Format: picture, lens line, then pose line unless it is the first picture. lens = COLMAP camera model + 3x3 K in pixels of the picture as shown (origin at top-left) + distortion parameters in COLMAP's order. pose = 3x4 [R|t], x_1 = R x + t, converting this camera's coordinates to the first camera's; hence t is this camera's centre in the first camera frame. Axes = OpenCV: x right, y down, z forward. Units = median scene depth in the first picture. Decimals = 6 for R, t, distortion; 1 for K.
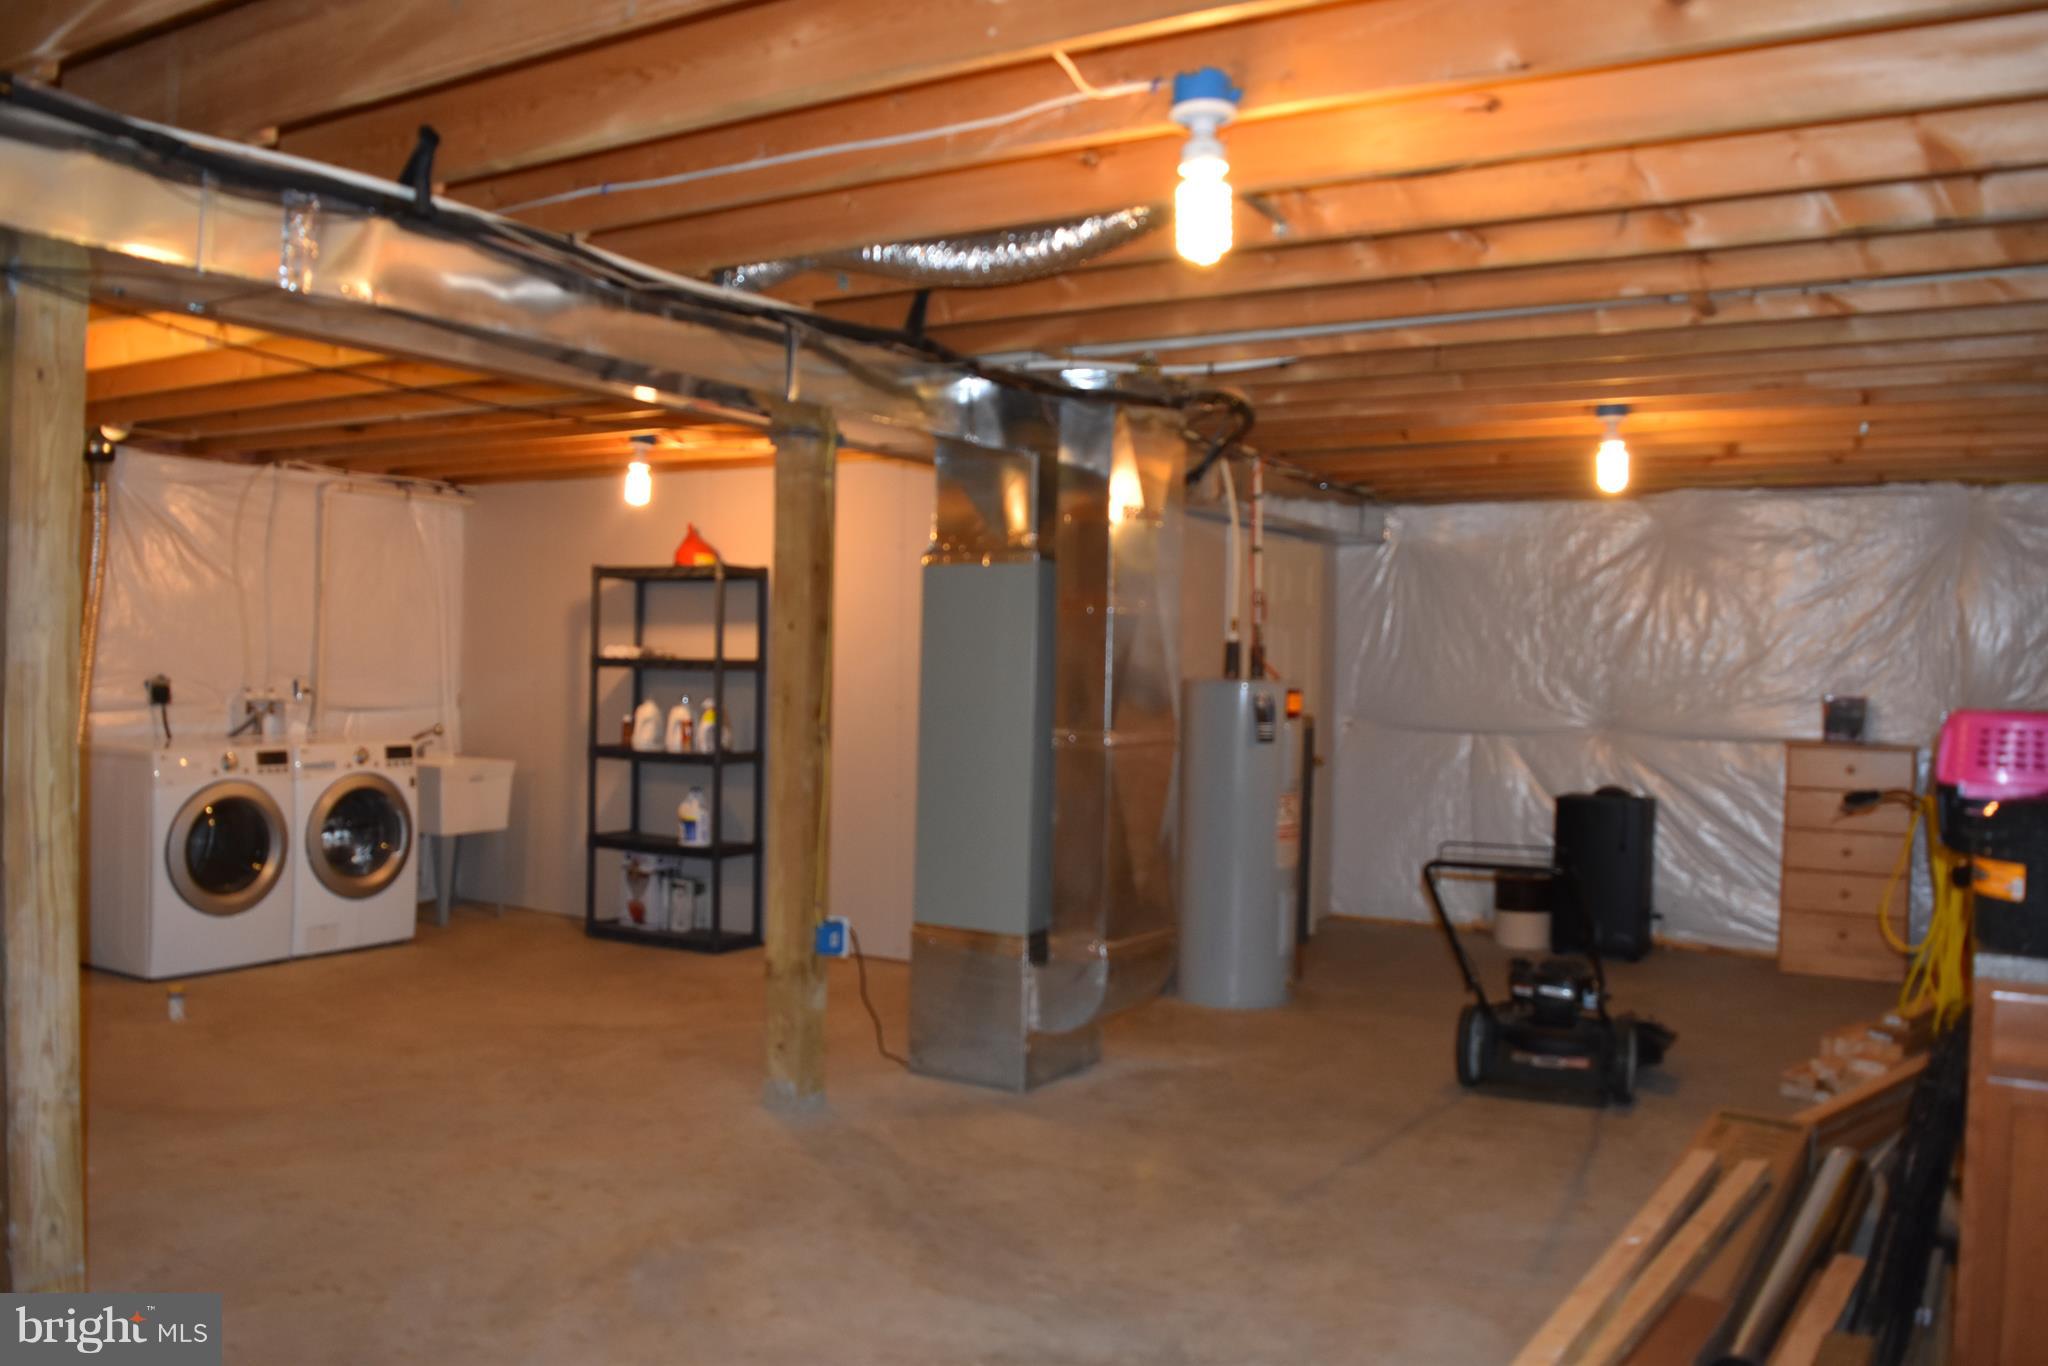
lens RADIAL K [[1628.8, 0, 1026.5], [0, 1628.8, 676.9], [0, 0, 1]] dist [-0.092572, 0.017753]
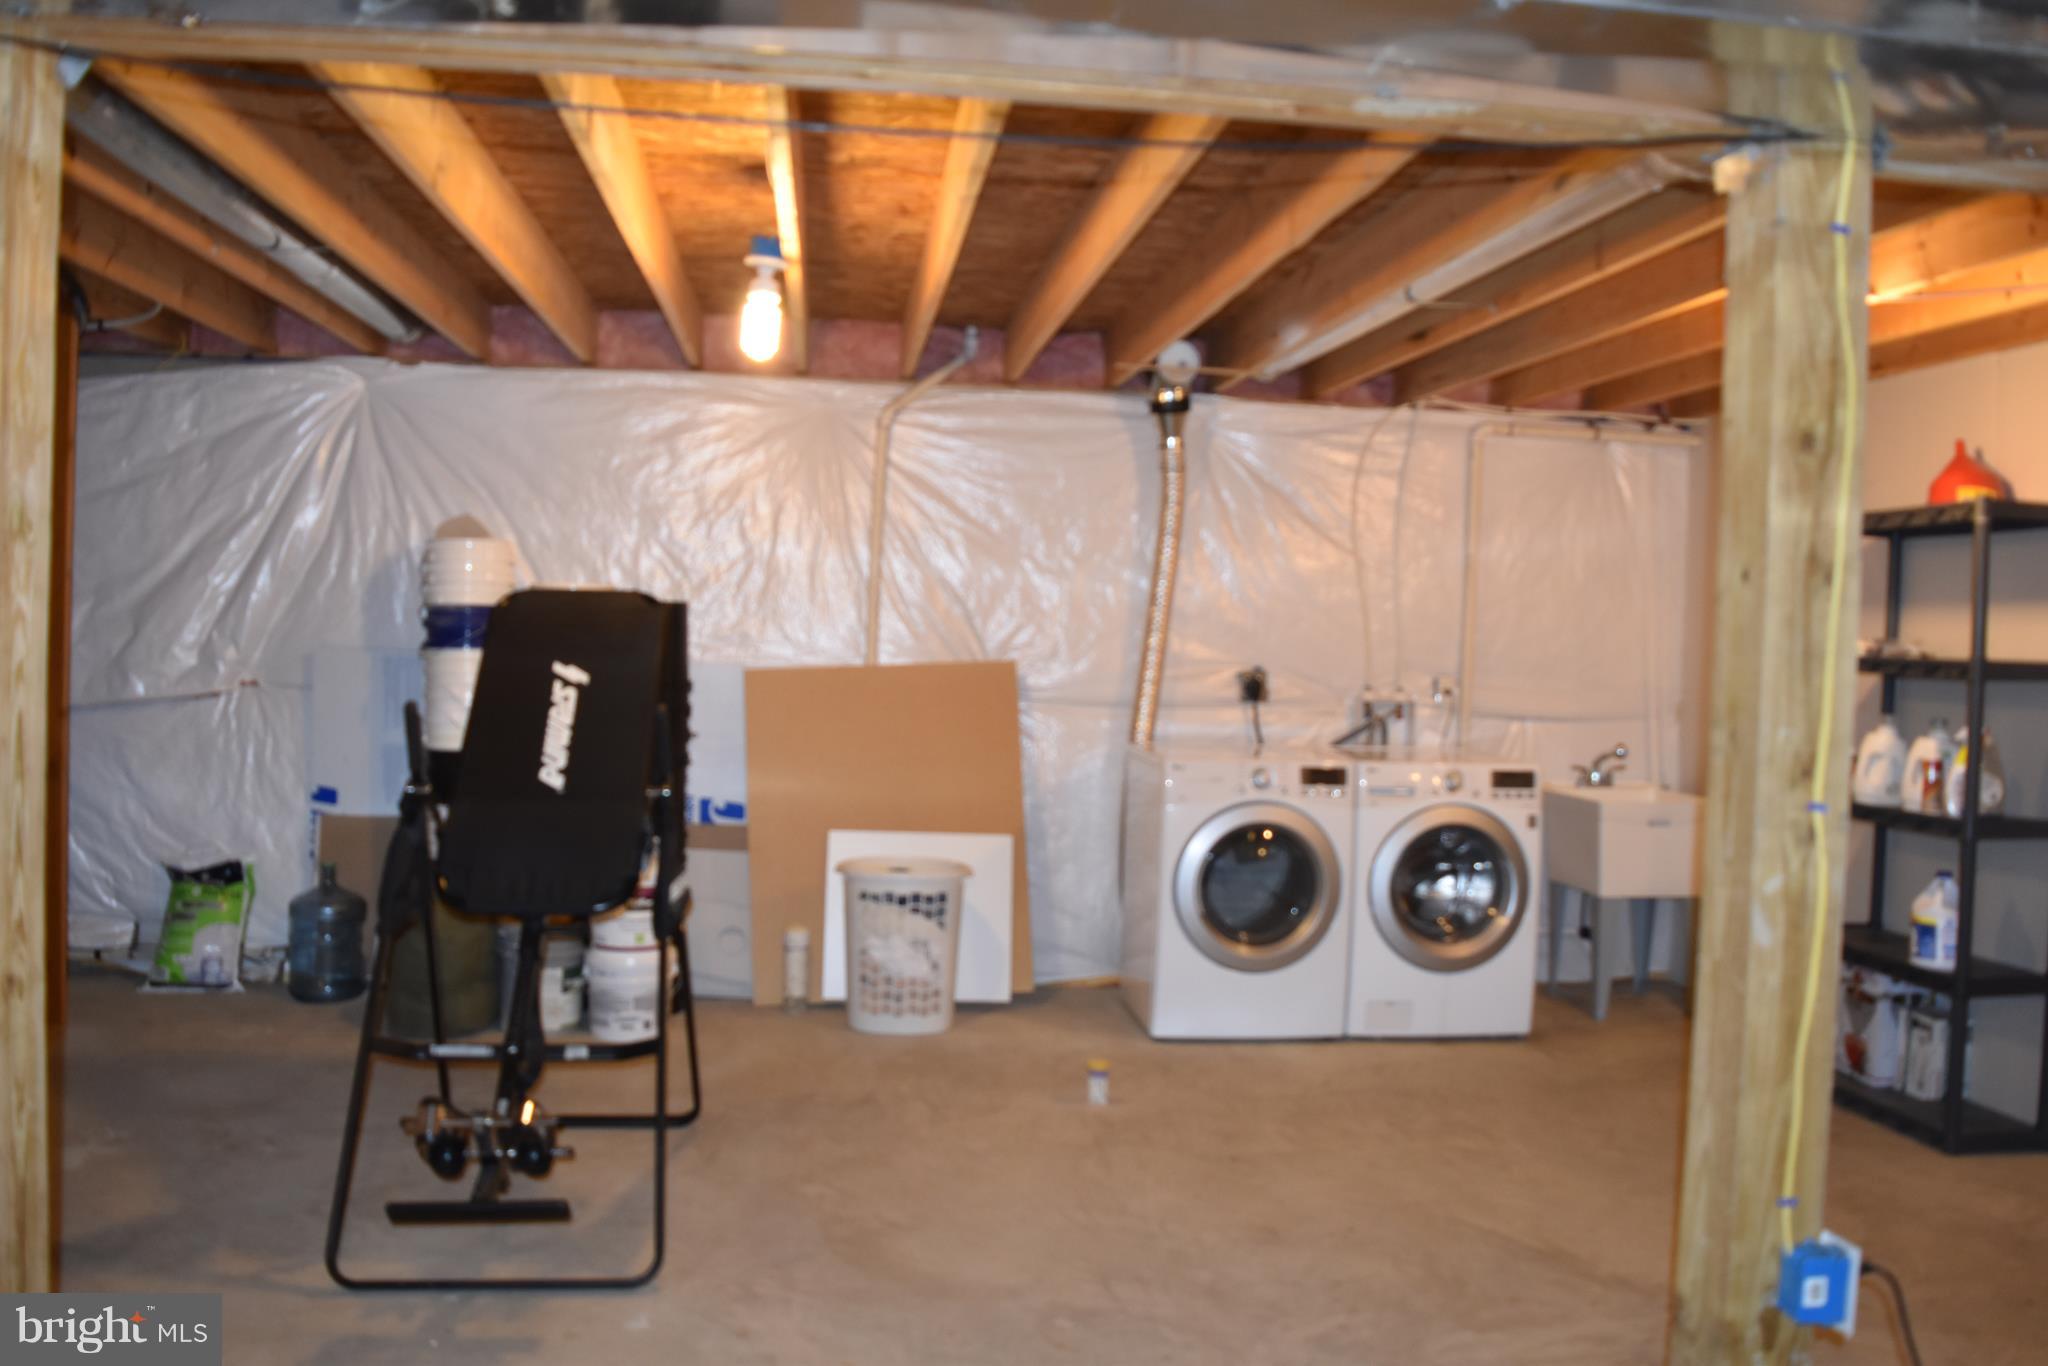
lens RADIAL K [[1628.8, 0, 1025.7], [0, 1628.8, 672.6], [0, 0, 1]] dist [-0.092572, 0.017753]
pose [[0.609828, 0.023432, -0.792187, 0.053431], [-0.027151, 0.999594, 0.008665, -0.002027], [0.792069, 0.016225, 0.610217, 0.366486]]
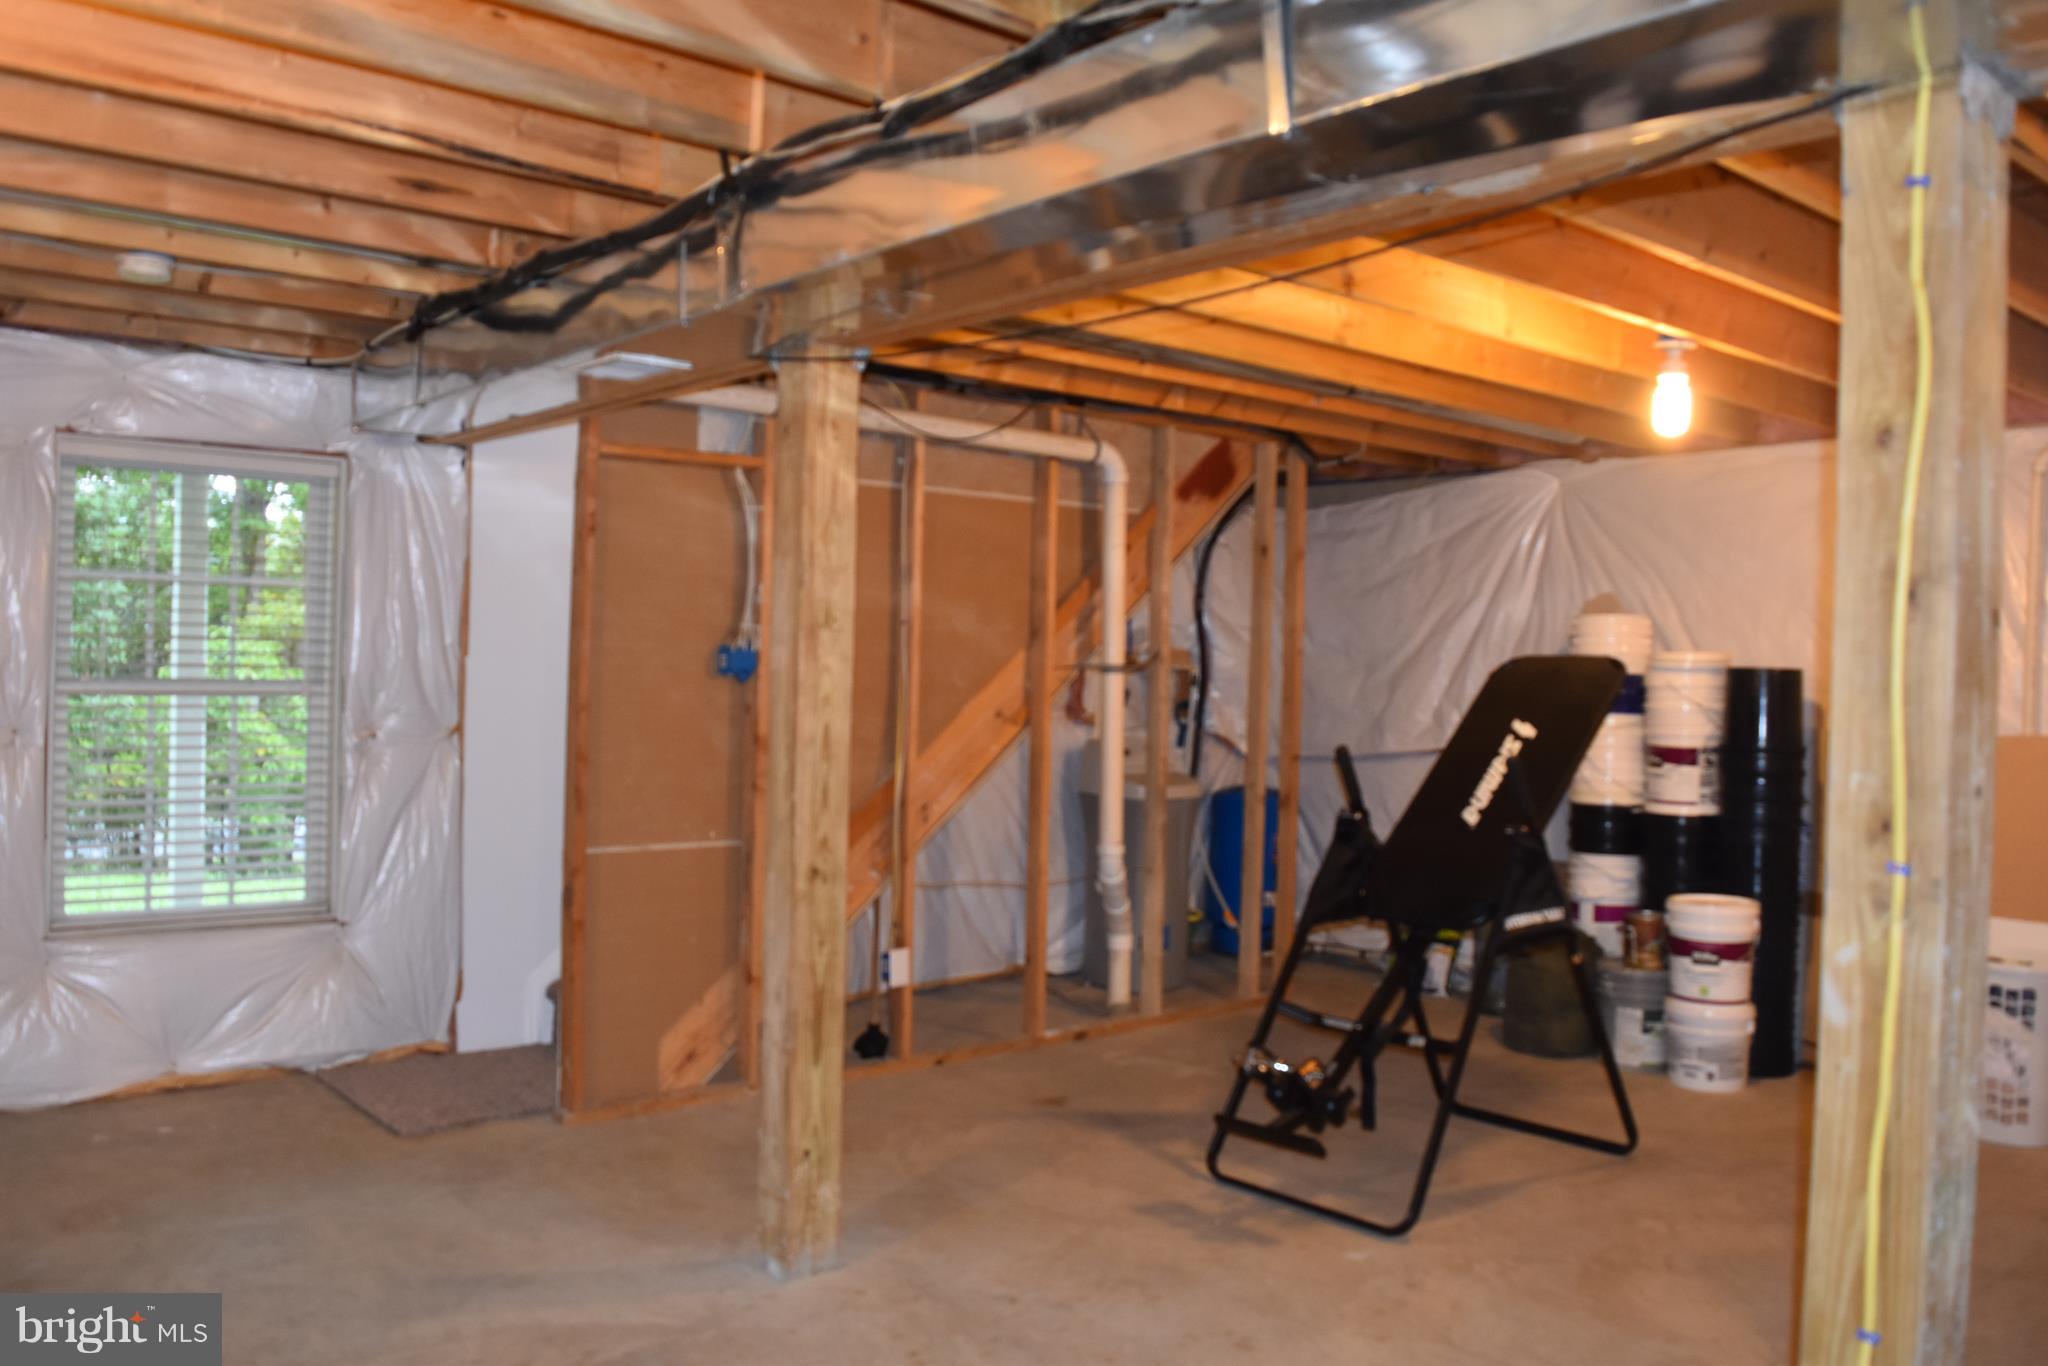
lens RADIAL K [[1628.8, 0, 1023.0], [0, 1628.8, 676.4], [0, 0, 1]] dist [-0.092572, 0.017753]
pose [[-0.332255, -0.019066, -0.942997, 0.343111], [-0.038156, 0.999249, -0.006759, -0.000996], [0.942418, 0.033735, -0.332733, 0.904286]]
